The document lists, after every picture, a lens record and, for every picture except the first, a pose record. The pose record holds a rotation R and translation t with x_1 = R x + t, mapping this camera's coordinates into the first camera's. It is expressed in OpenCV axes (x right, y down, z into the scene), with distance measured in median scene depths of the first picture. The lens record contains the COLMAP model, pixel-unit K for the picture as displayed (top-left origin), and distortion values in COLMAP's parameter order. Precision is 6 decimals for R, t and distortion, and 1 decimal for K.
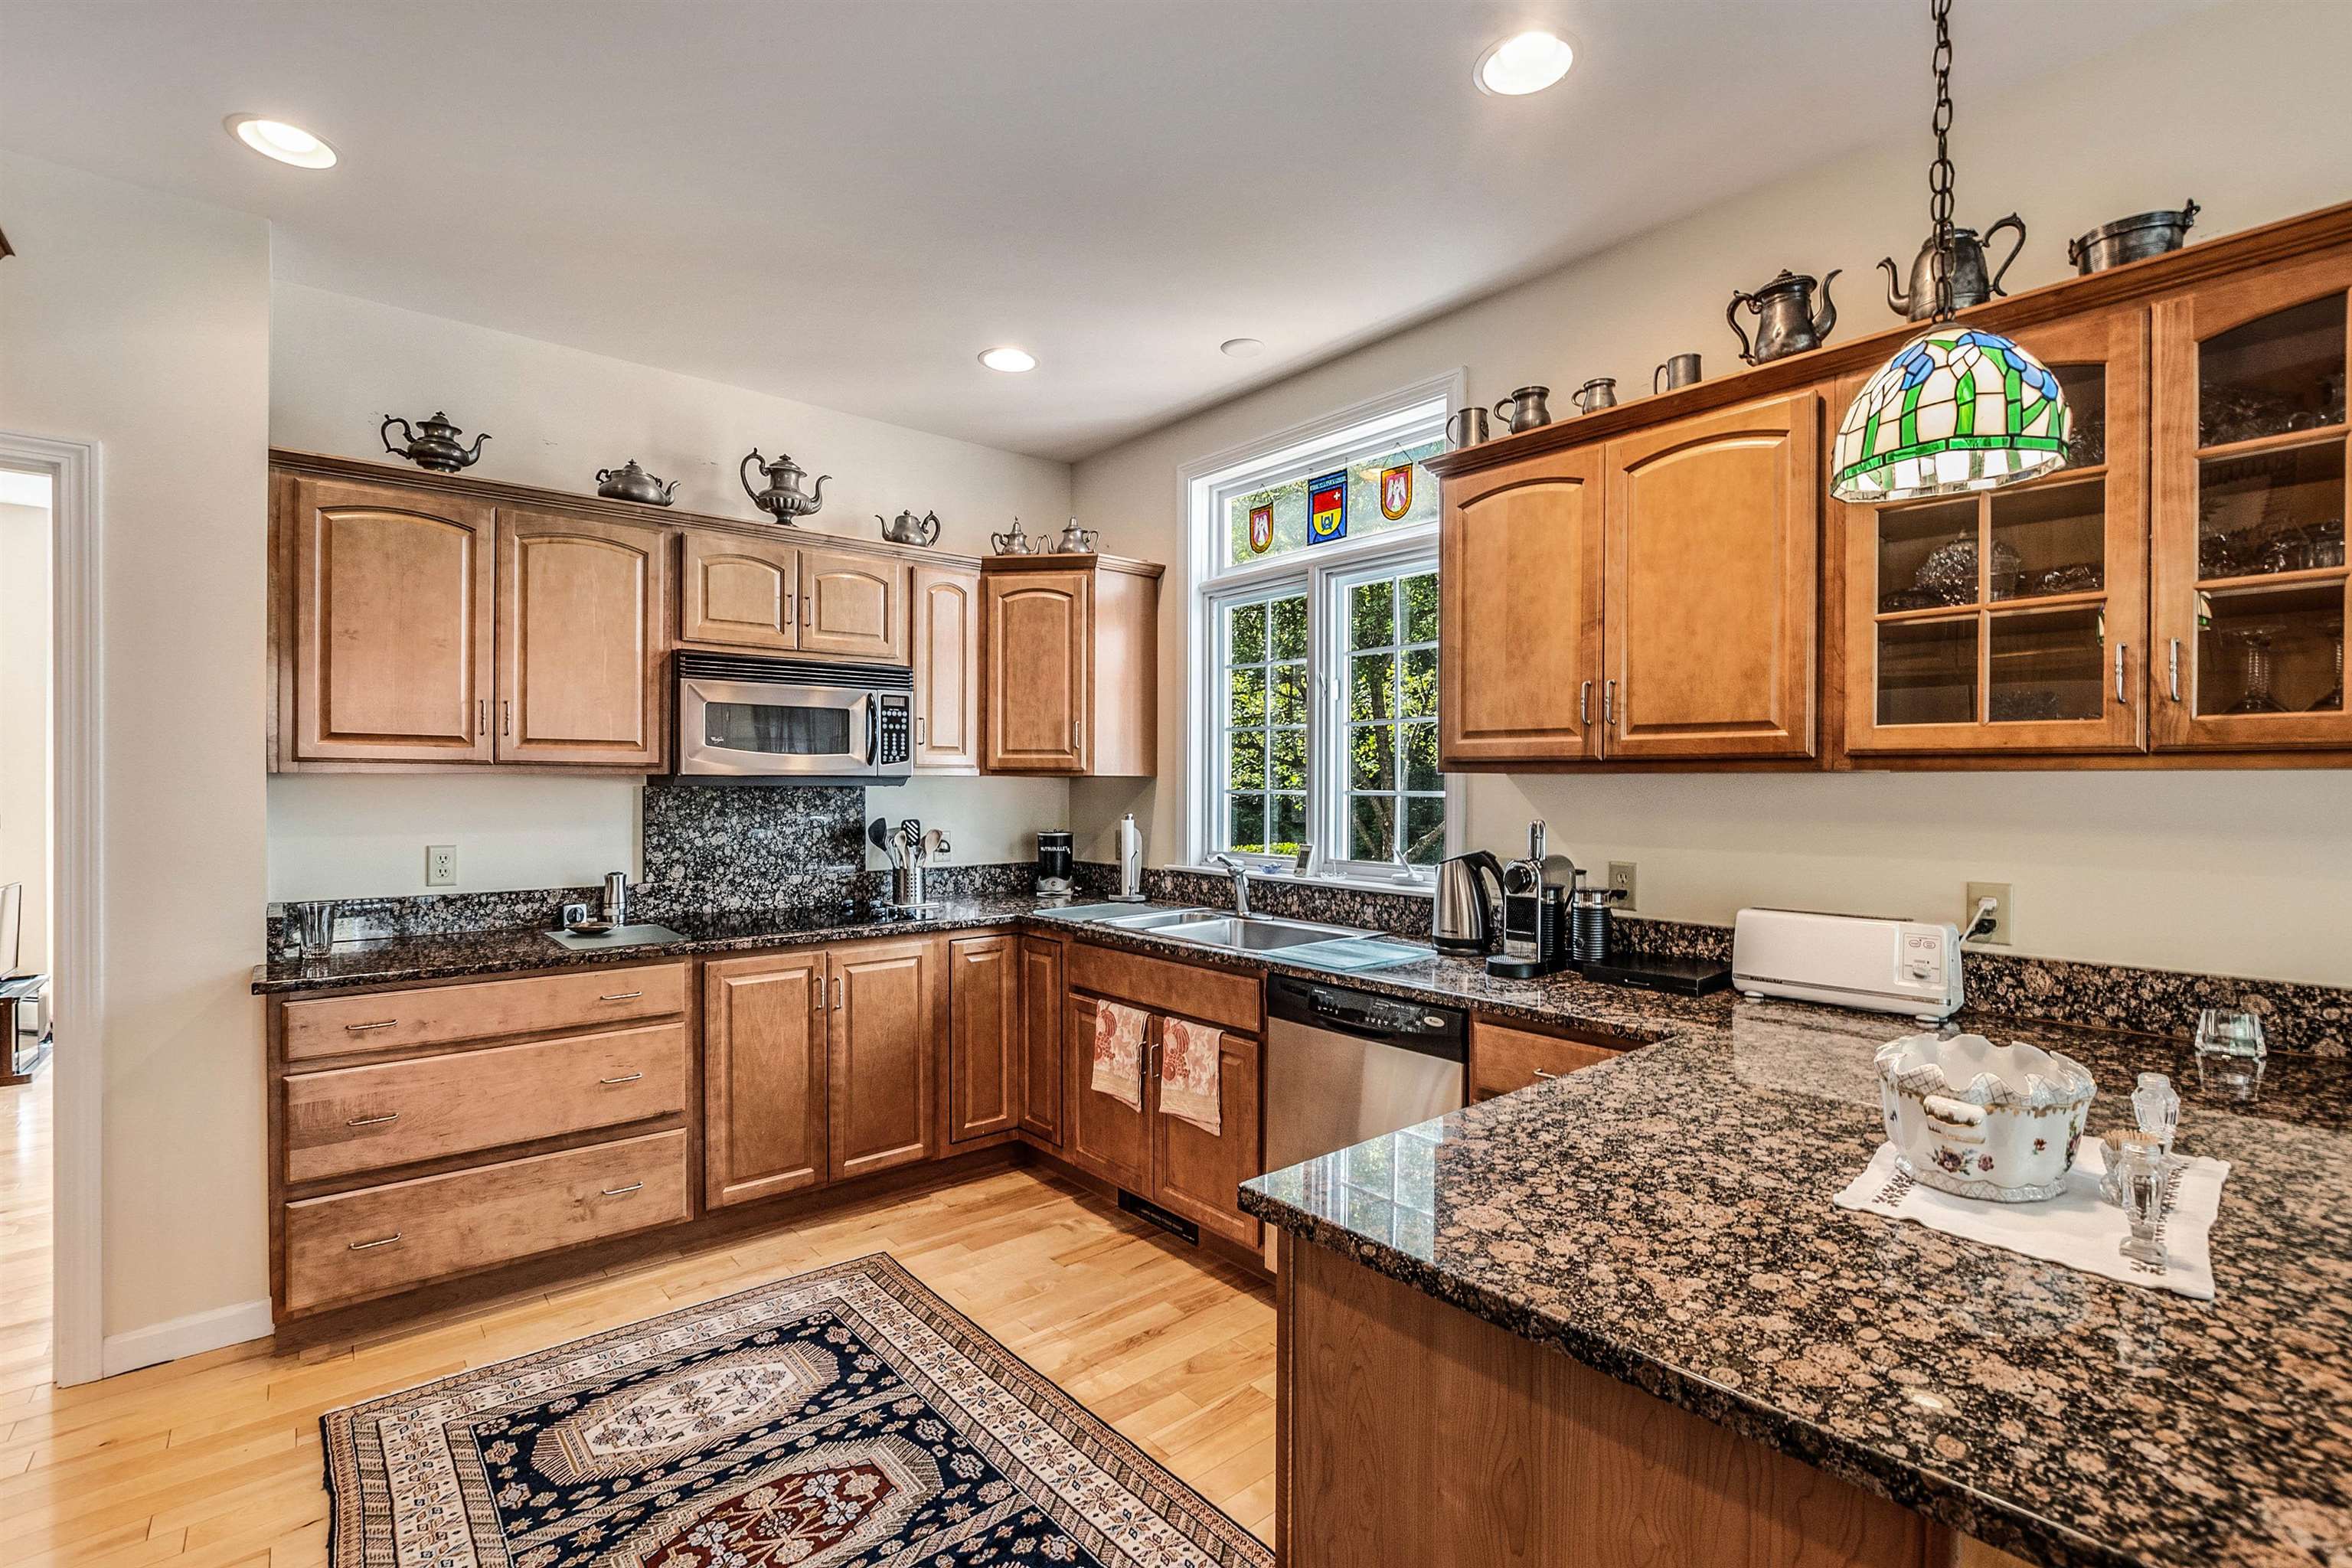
lens RADIAL K [[1034.1, 0, 1182.3], [0, 1034.1, 791.4], [0, 0, 1]] dist [-0.018431, 0.000301]
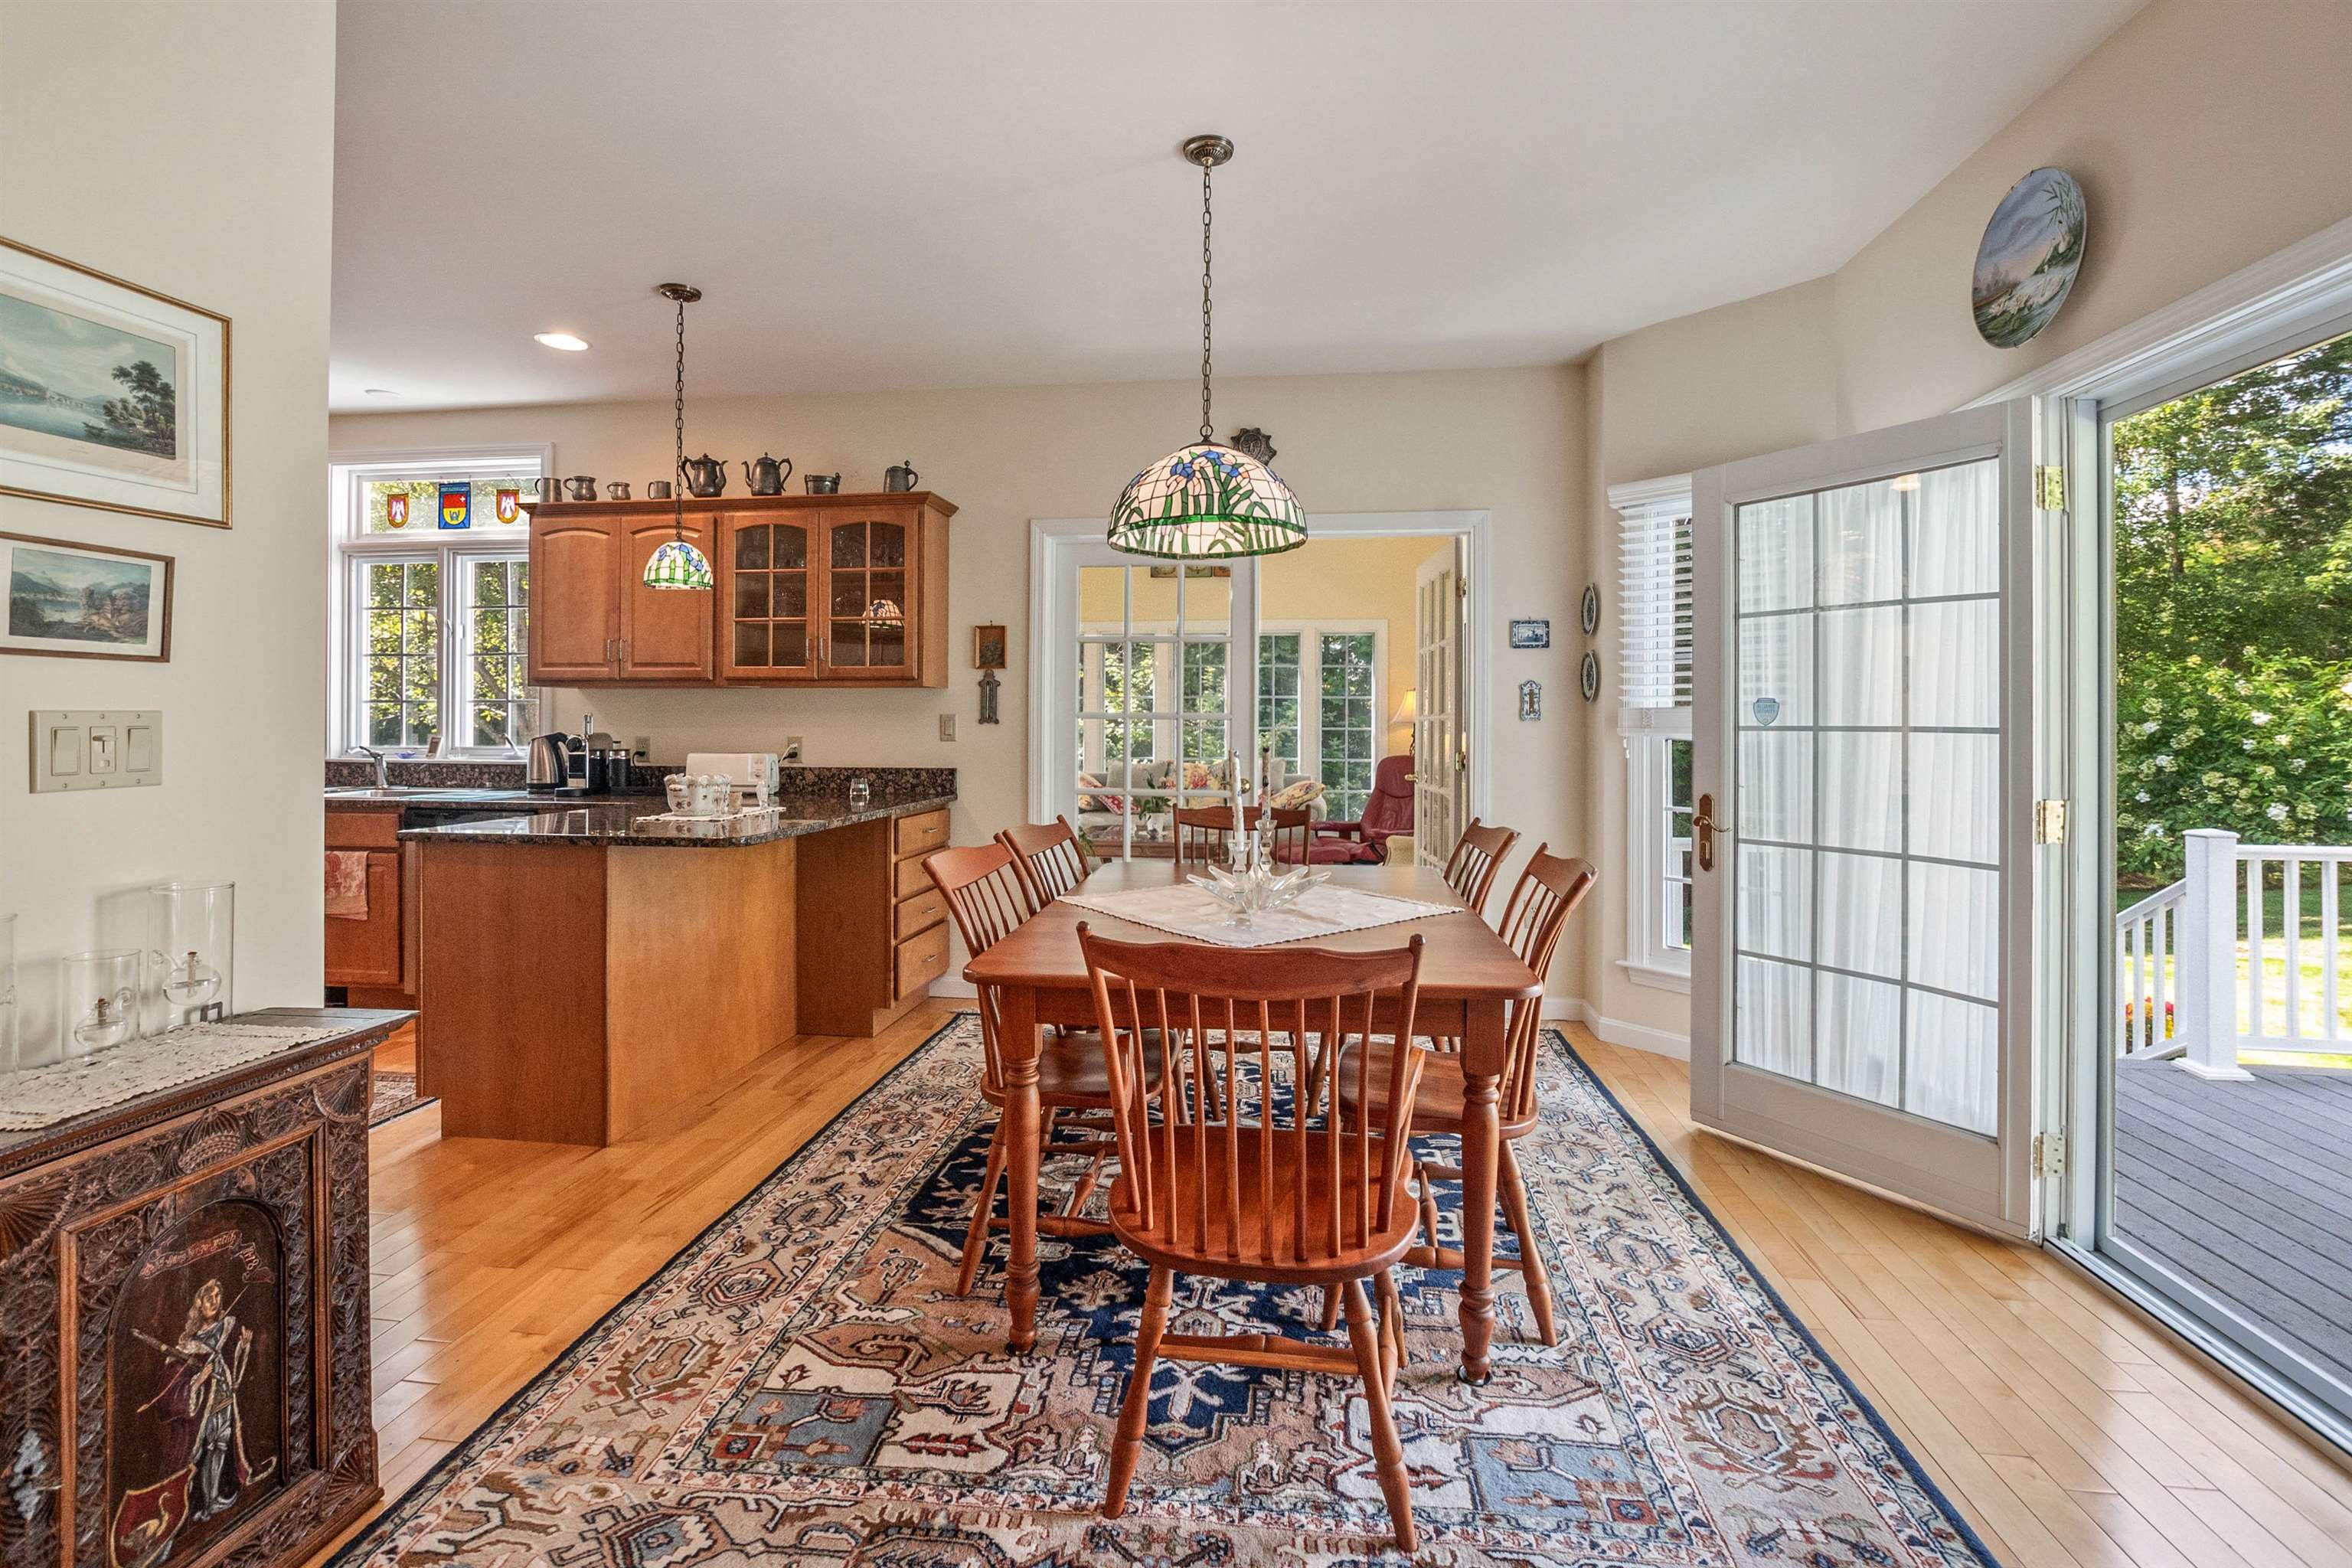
lens RADIAL K [[1033.3, 0, 1182.8], [0, 1033.3, 716.0], [0, 0, 1]] dist [-0.011519, 0.000586]
pose [[0.739005, 0.001471, 0.673698, -0.091207], [0.005043, 0.999958, -0.007715, 0.045593], [-0.673681, 0.009099, 0.738966, -0.909683]]
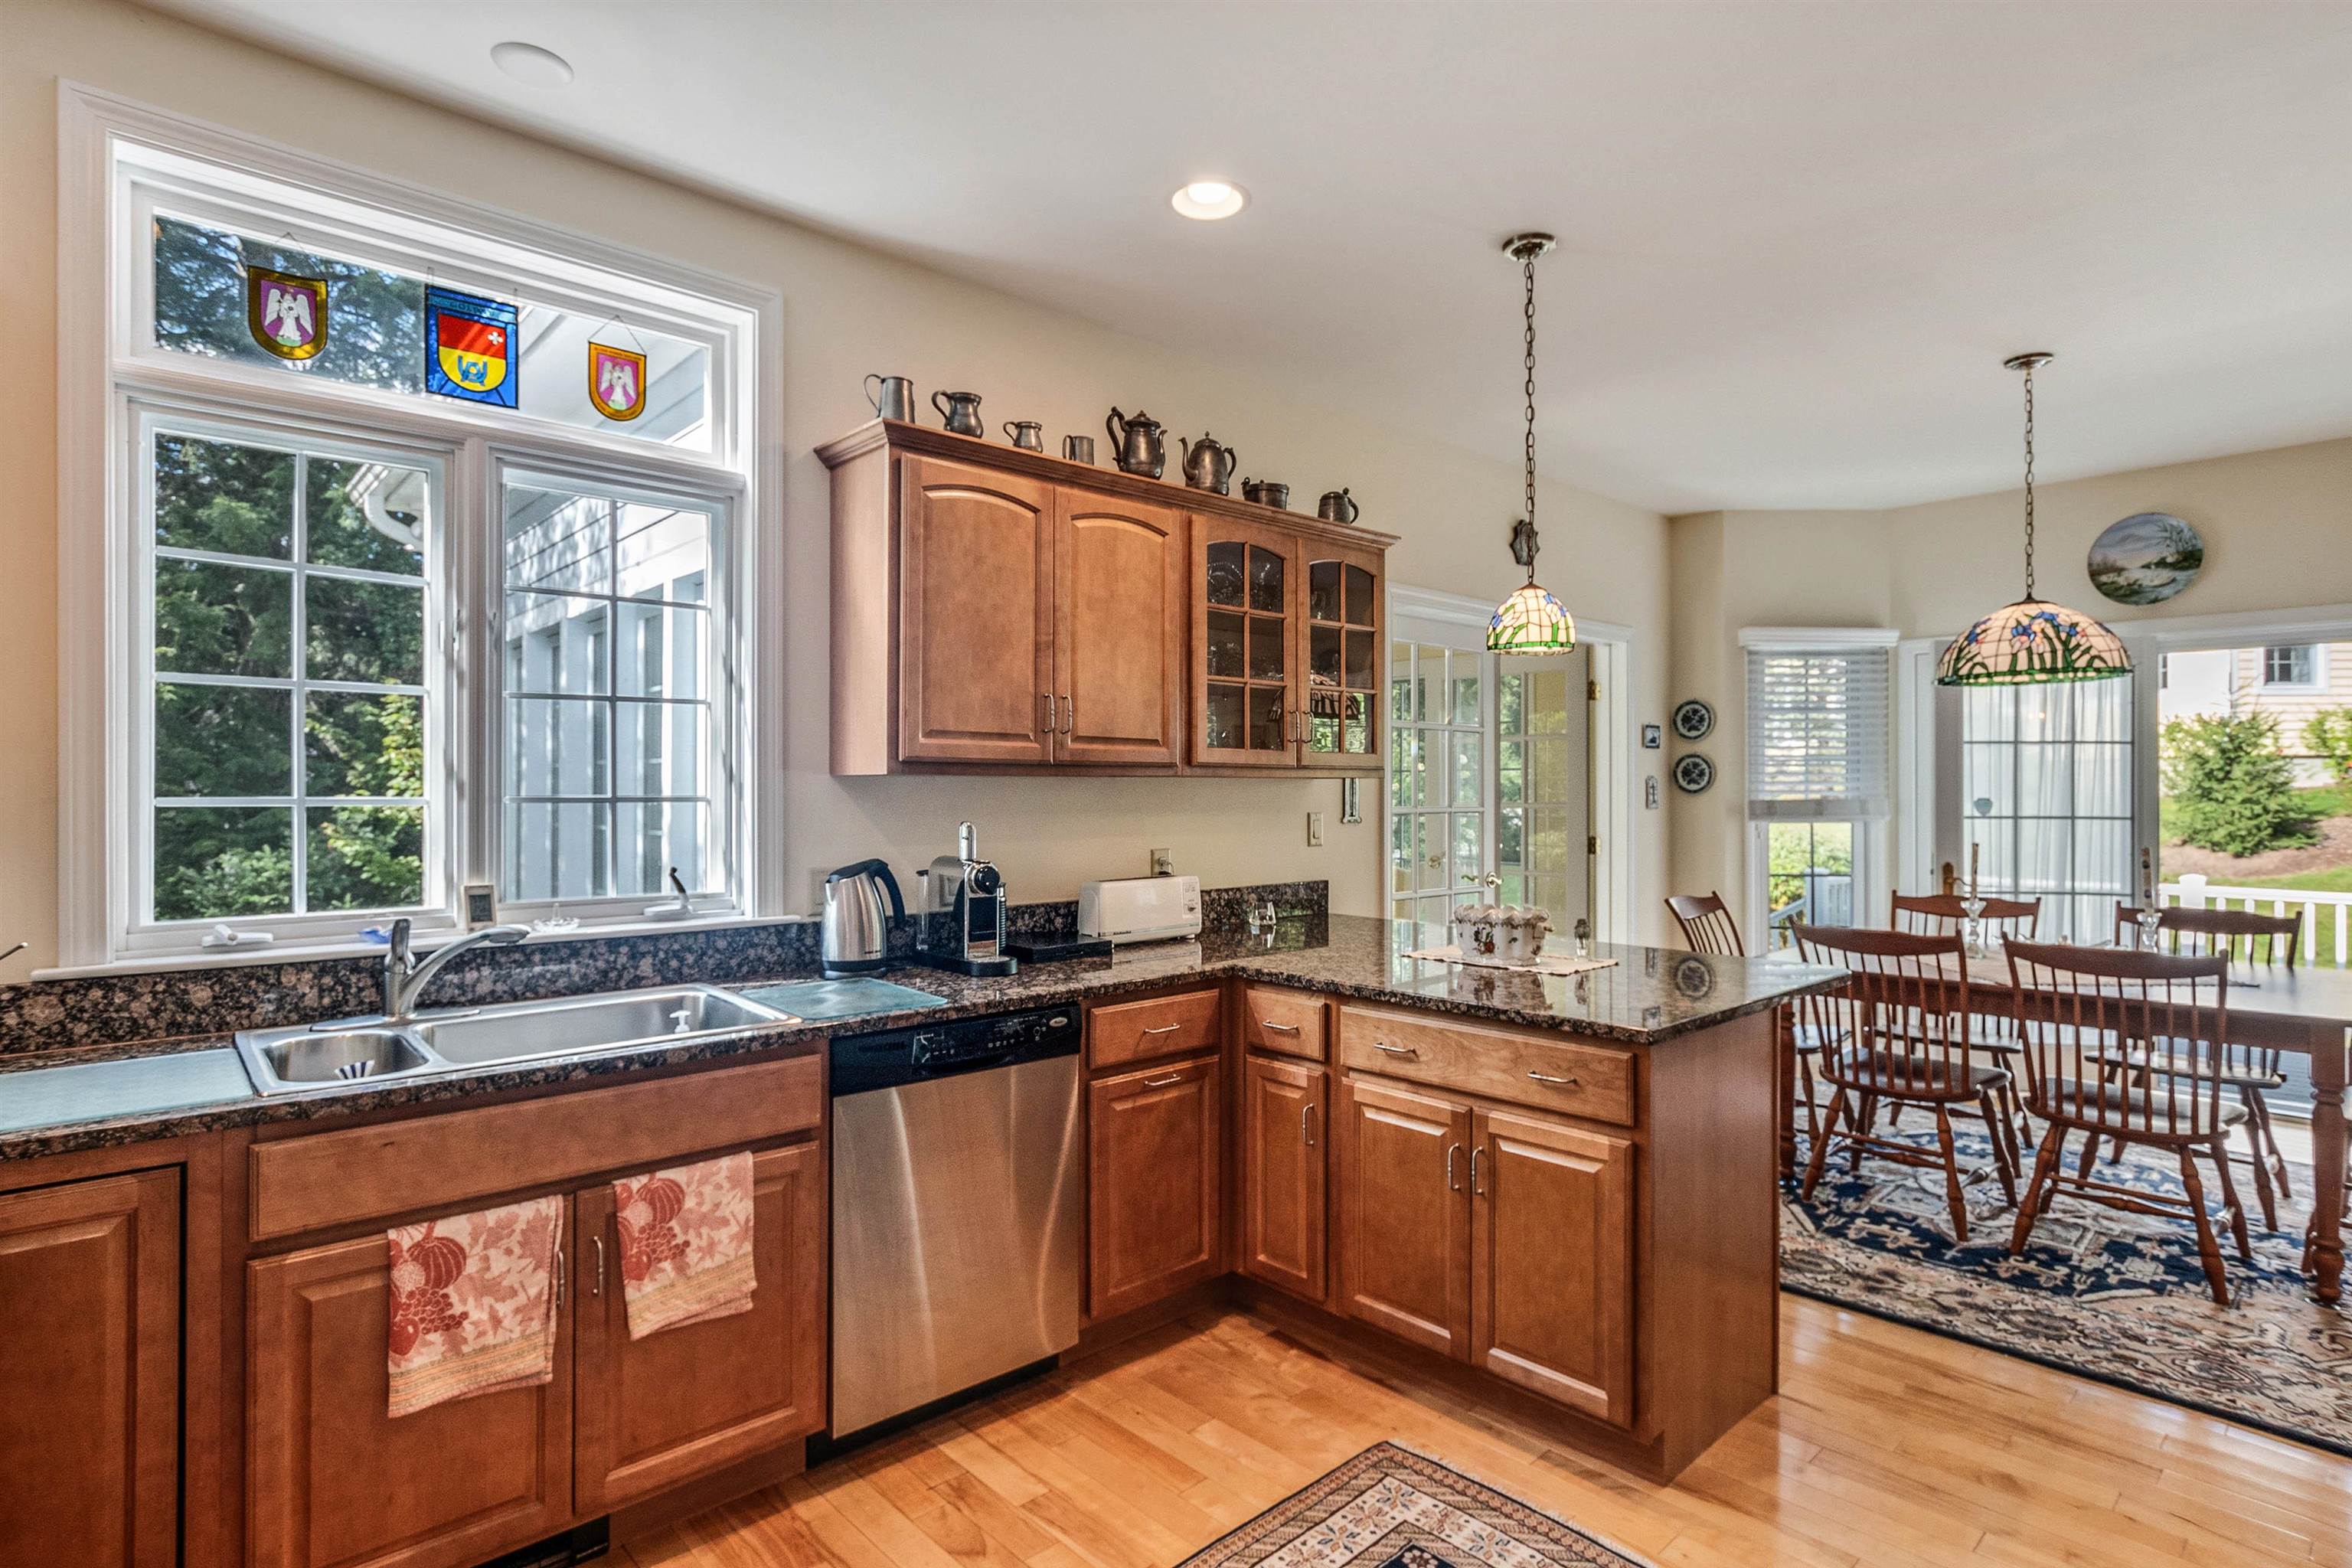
lens RADIAL K [[1169.5, 0, 1197.6], [0, 1169.5, 788.0], [0, 0, 1]] dist [-0.006115, -0.000715]
pose [[-0.032485, -0.002840, 0.999468, -0.701524], [0.007340, 0.999968, 0.003080, -0.005840], [-0.999445, 0.007436, -0.032463, 0.699051]]
